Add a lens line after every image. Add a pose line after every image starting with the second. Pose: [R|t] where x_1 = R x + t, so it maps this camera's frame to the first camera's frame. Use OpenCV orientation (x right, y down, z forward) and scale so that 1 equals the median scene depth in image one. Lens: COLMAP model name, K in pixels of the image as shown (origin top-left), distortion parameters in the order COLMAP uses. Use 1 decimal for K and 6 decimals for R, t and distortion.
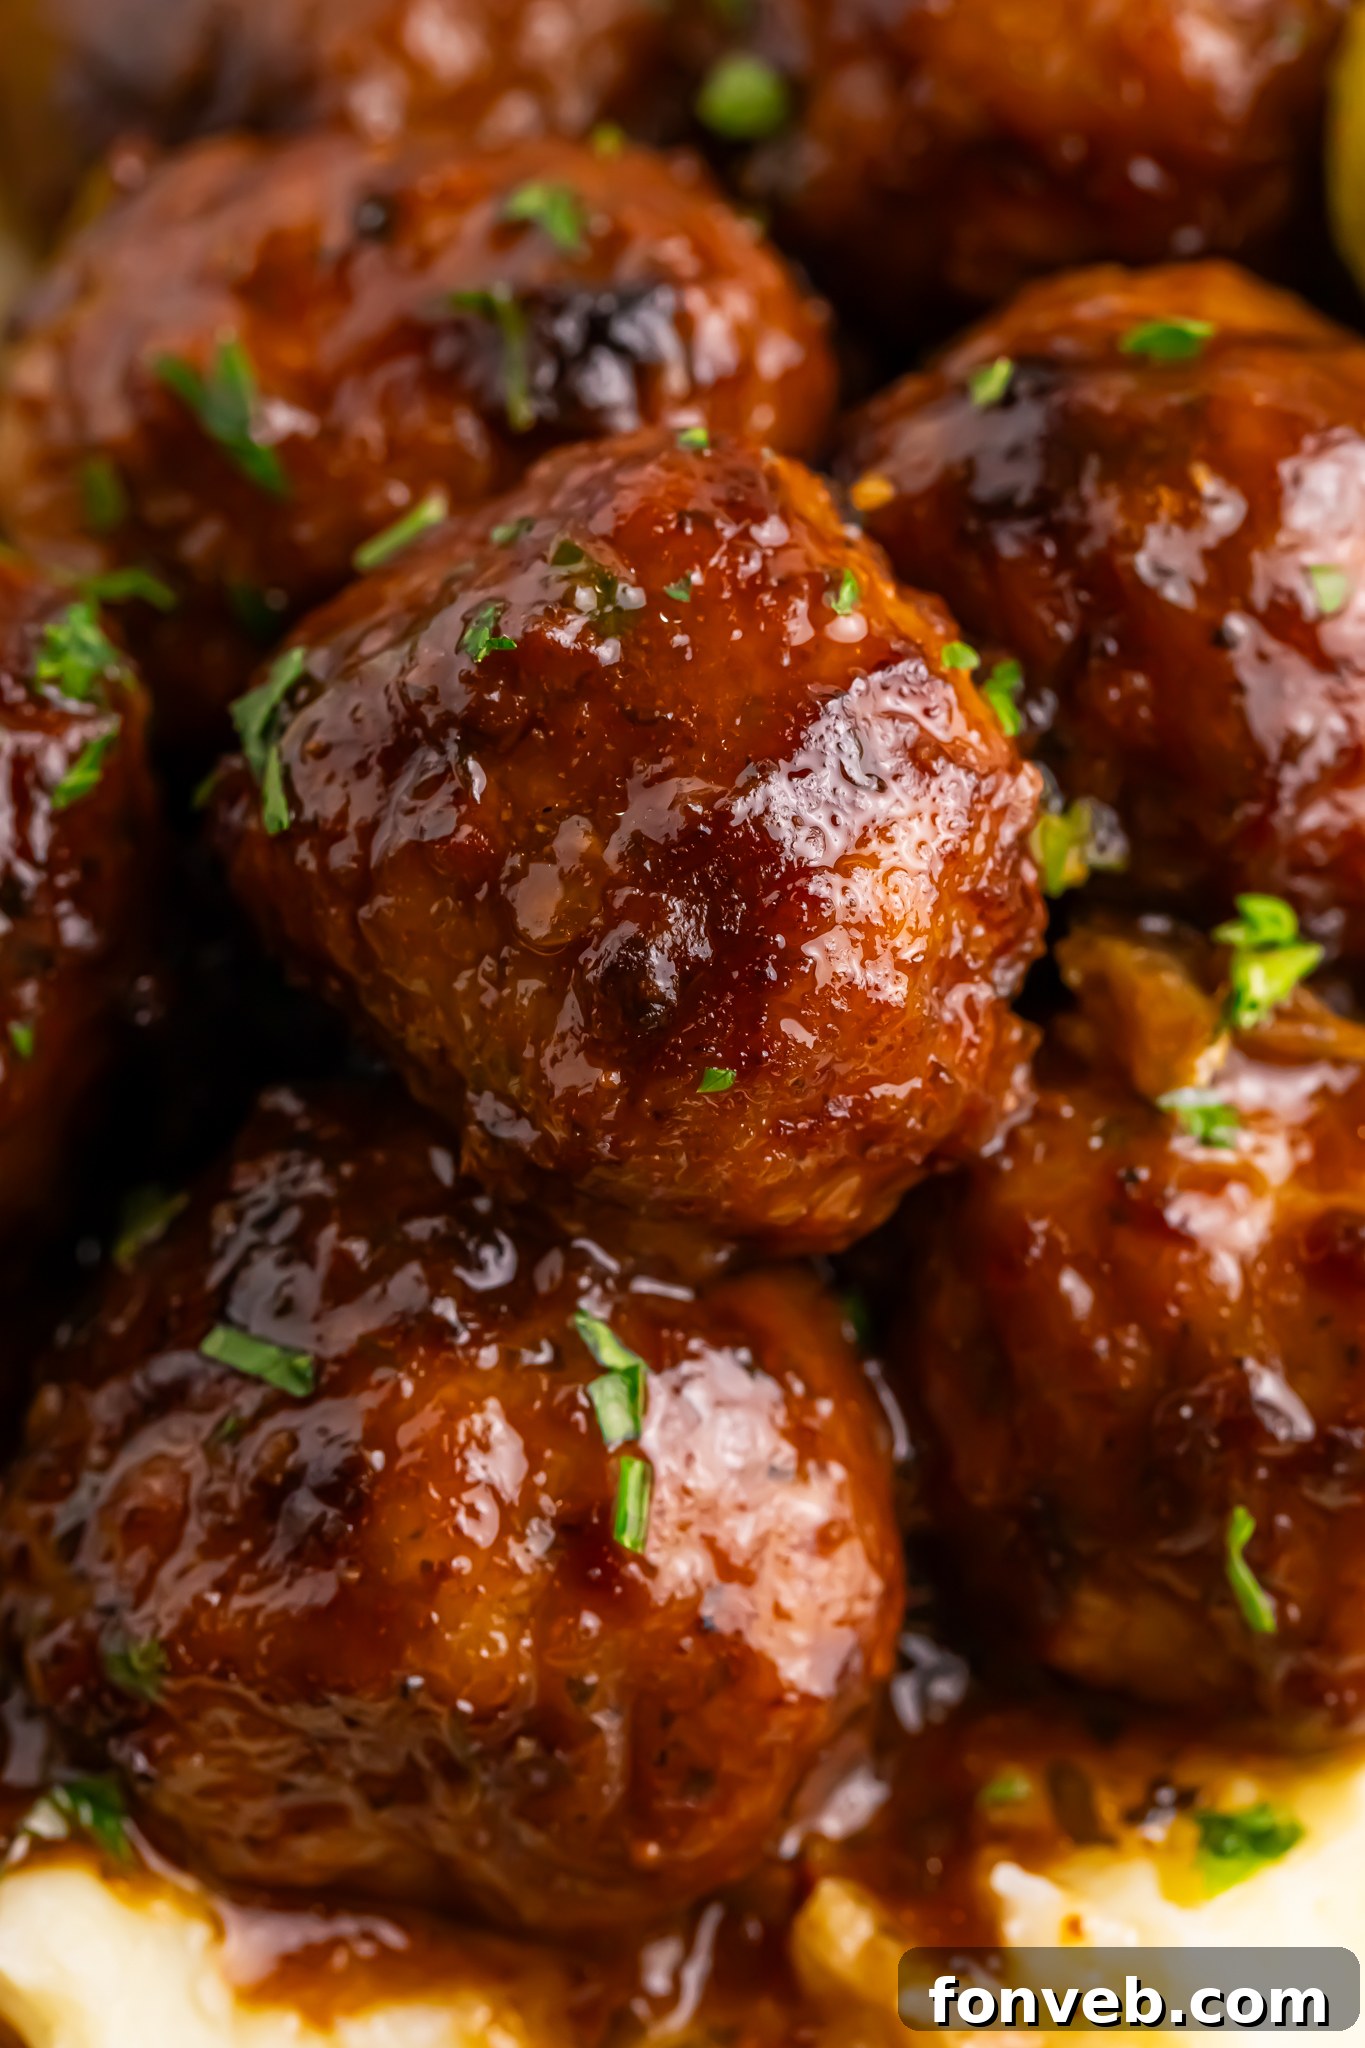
lens RADIAL K [[10352.9, 0, 696.0], [0, 10352.9, 898.9], [0, 0, 1]] dist [0.222709, 0.000000]
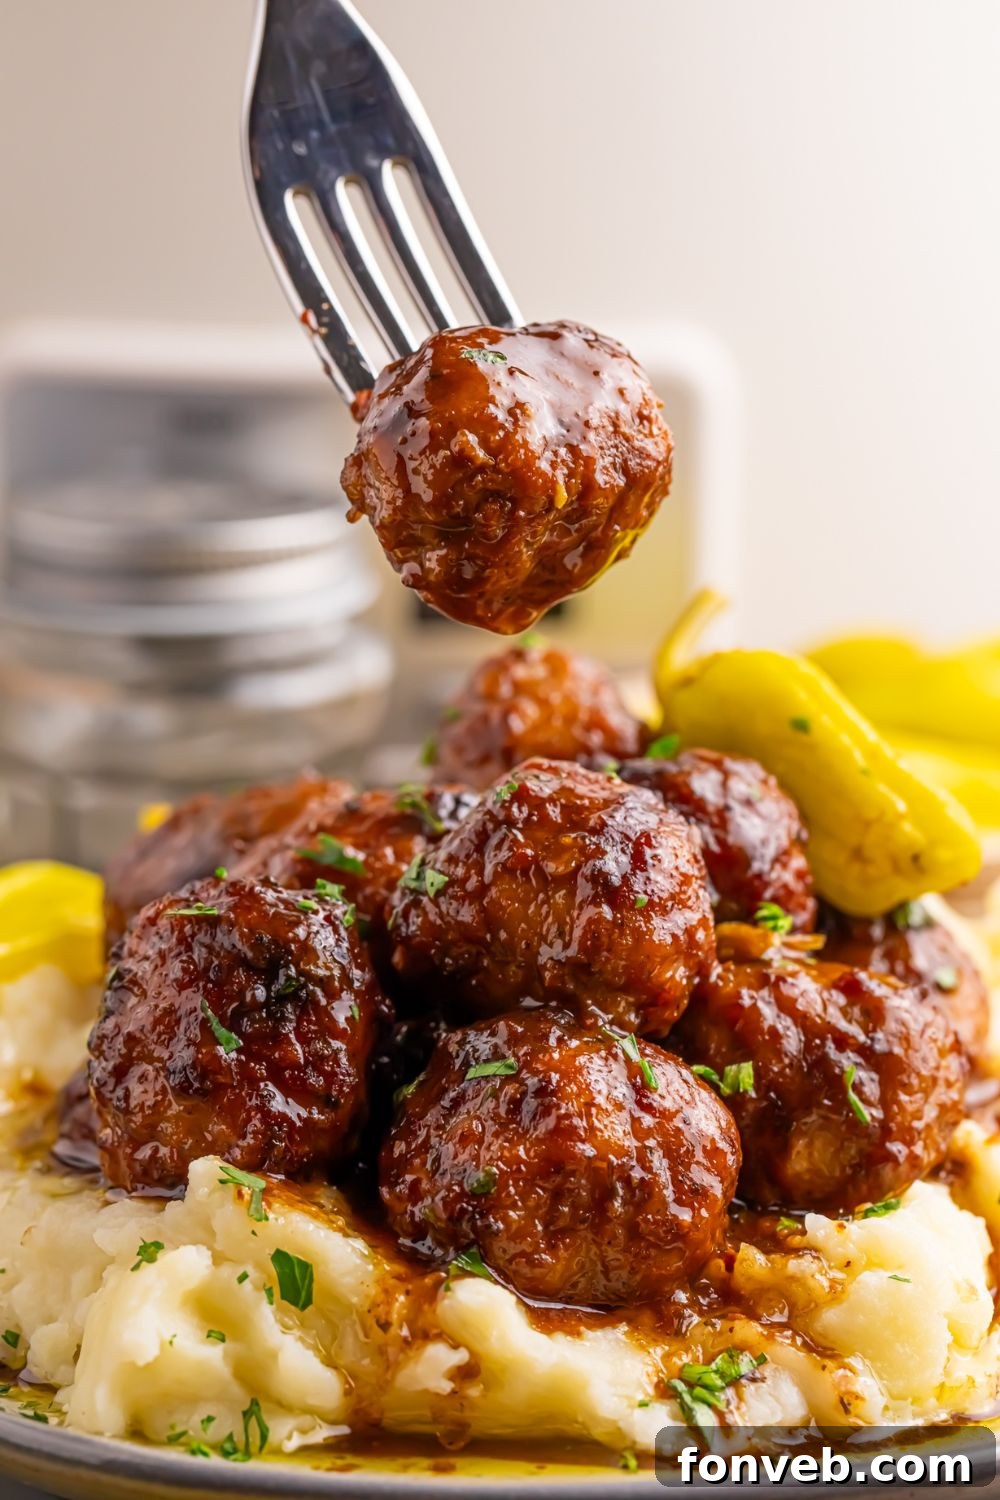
lens RADIAL K [[5231.1, 0, 535.0], [0, 5231.1, 765.3], [0, 0, 1]] dist [0.176262, 0.000000]
pose [[0.919403, -0.130852, 0.370912, -0.506036], [0.314317, 0.811333, -0.492893, 0.629088], [-0.236437, 0.569752, 0.787071, -0.076864]]
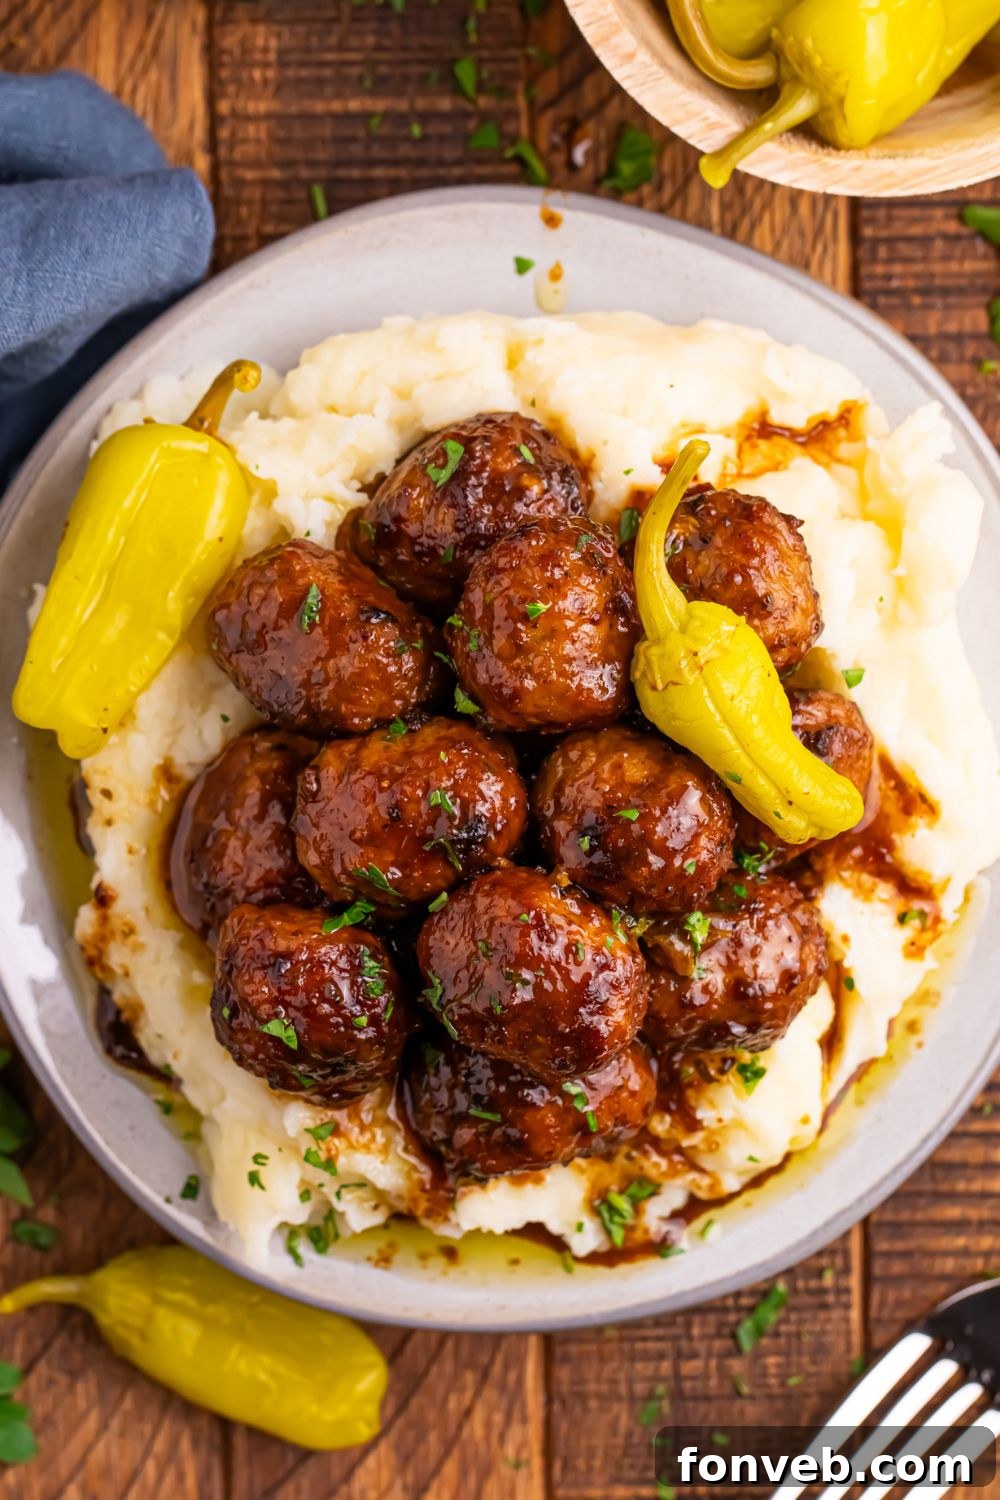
lens RADIAL K [[5834.1, 0, 504.0], [0, 5834.1, 760.3], [0, 0, 1]] dist [0.241977, 0.000000]
pose [[0.937786, -0.343085, -0.053389, 0.123583], [0.285694, 0.675067, 0.680193, -1.501108], [-0.197323, -0.653129, 0.731086, -0.488927]]
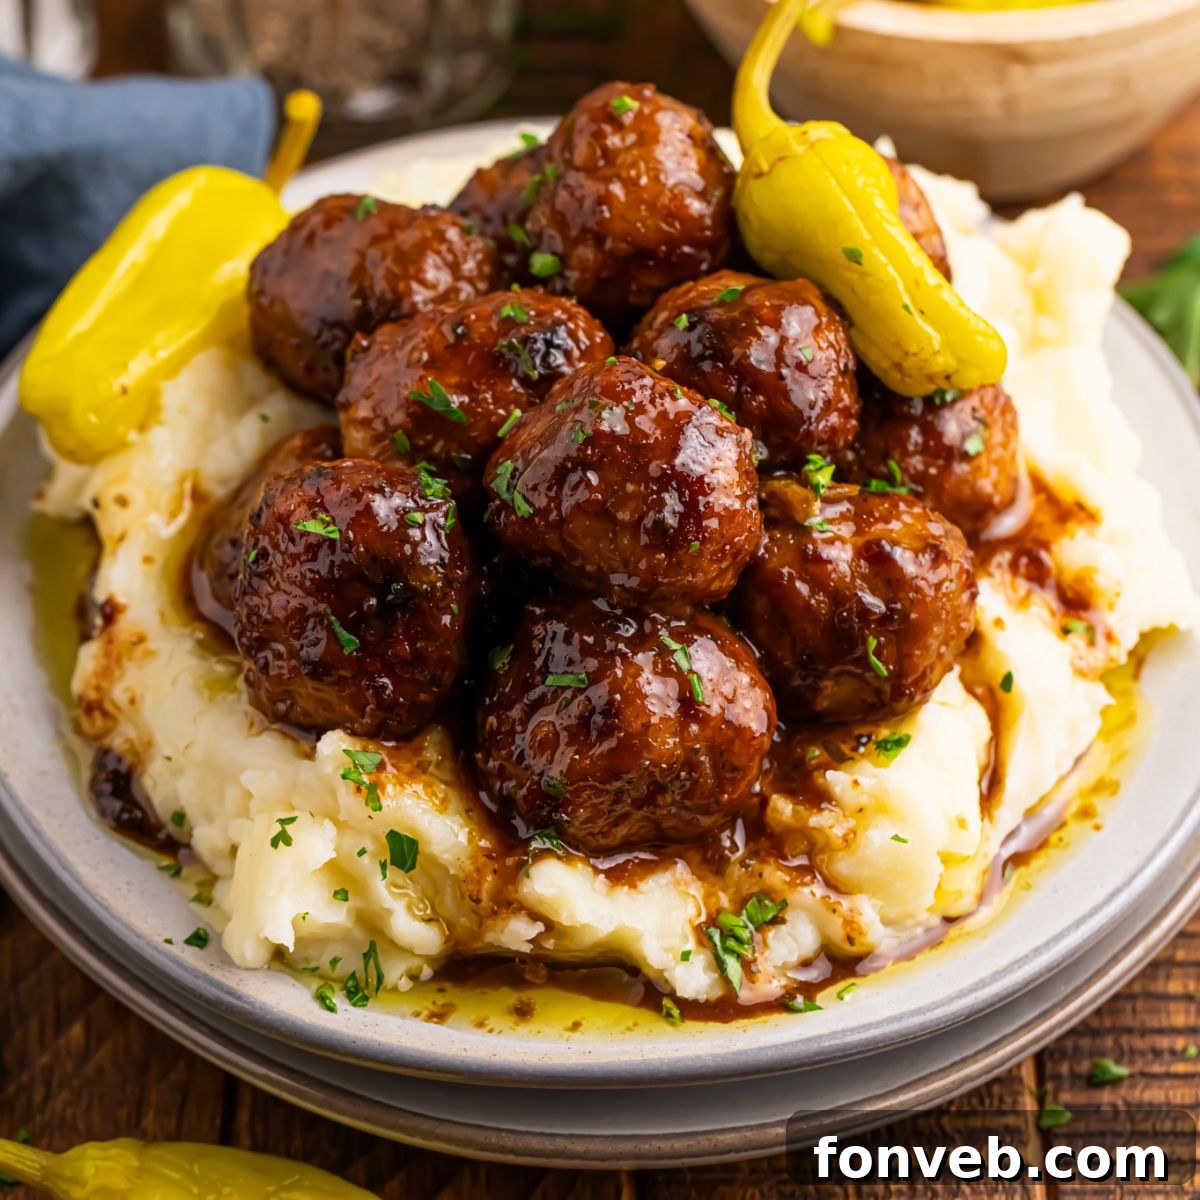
lens RADIAL K [[6041.3, 0, 650.7], [0, 6041.3, 528.7], [0, 0, 1]] dist [0.312839, 0.000000]
pose [[0.934592, -0.278742, 0.221001, -0.406581], [0.289569, 0.956997, -0.017526, 0.039717], [-0.206612, 0.080375, 0.975116, -0.781846]]
